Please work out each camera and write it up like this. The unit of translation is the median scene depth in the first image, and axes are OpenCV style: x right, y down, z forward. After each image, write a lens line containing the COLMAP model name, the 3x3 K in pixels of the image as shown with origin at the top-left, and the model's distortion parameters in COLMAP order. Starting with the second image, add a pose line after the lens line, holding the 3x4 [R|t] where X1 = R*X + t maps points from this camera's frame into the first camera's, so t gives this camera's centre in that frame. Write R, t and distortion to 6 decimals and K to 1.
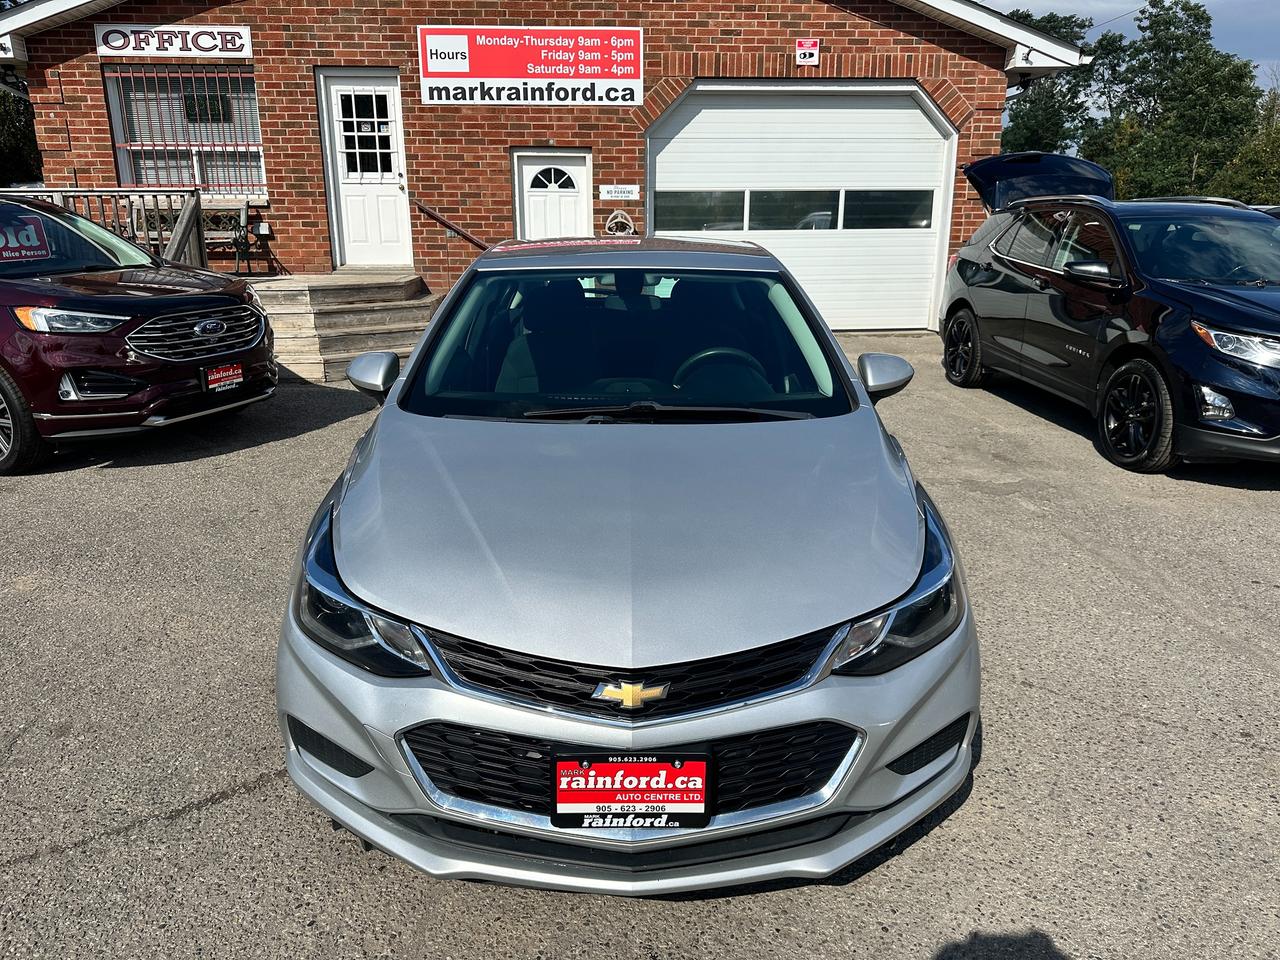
lens RADIAL K [[904.3, 0, 639.6], [0, 904.3, 477.6], [0, 0, 1]] dist [0.065699, -0.098224]
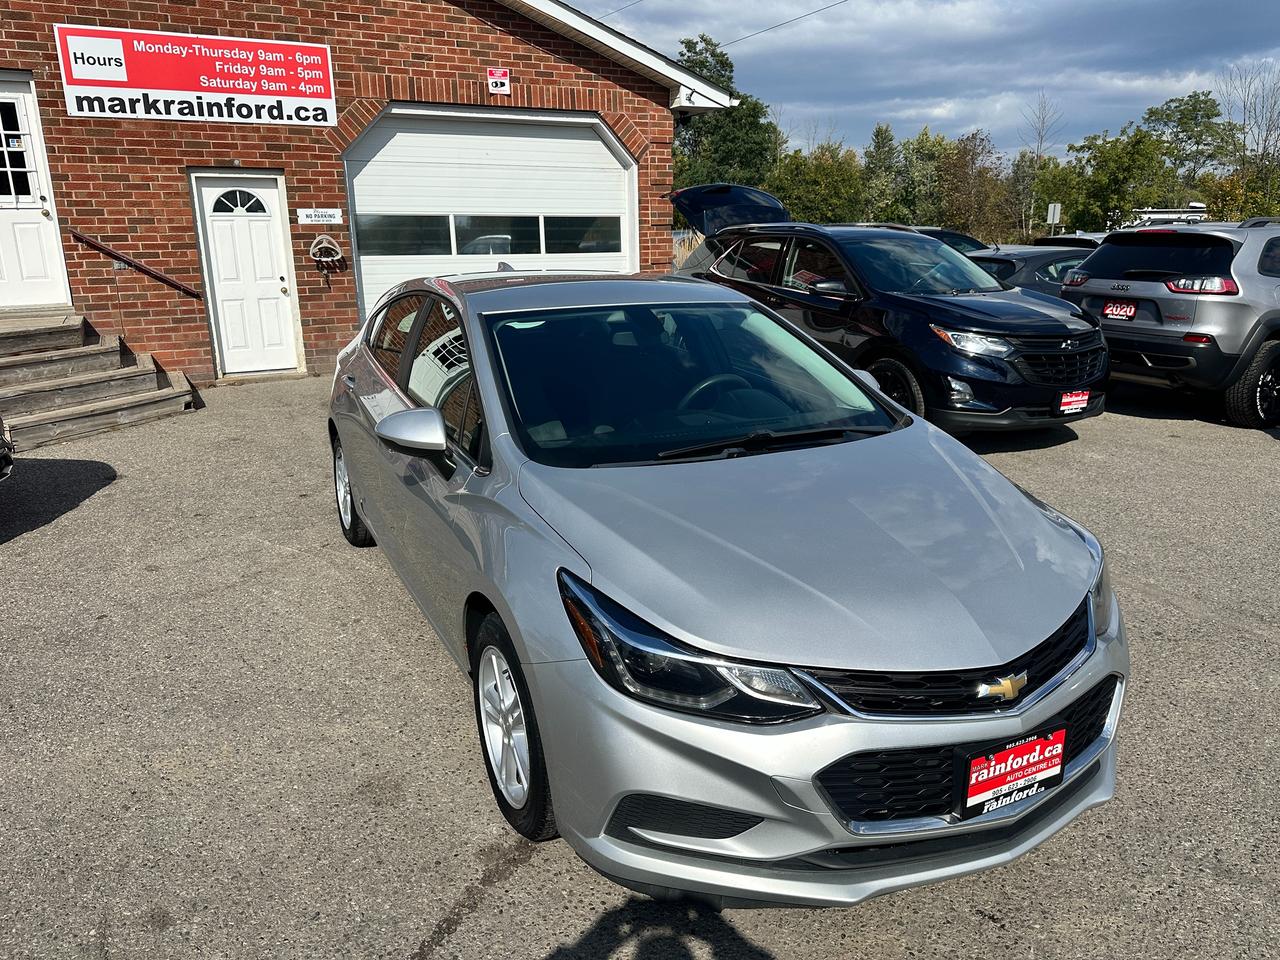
lens RADIAL K [[905.8, 0, 639.9], [0, 905.8, 486.4], [0, 0, 1]] dist [0.003926, -0.006126]
pose [[0.902364, -0.125308, 0.412356, -0.150430], [0.128915, 0.991470, 0.019186, -0.015375], [-0.411242, 0.035846, 0.910821, 0.027421]]
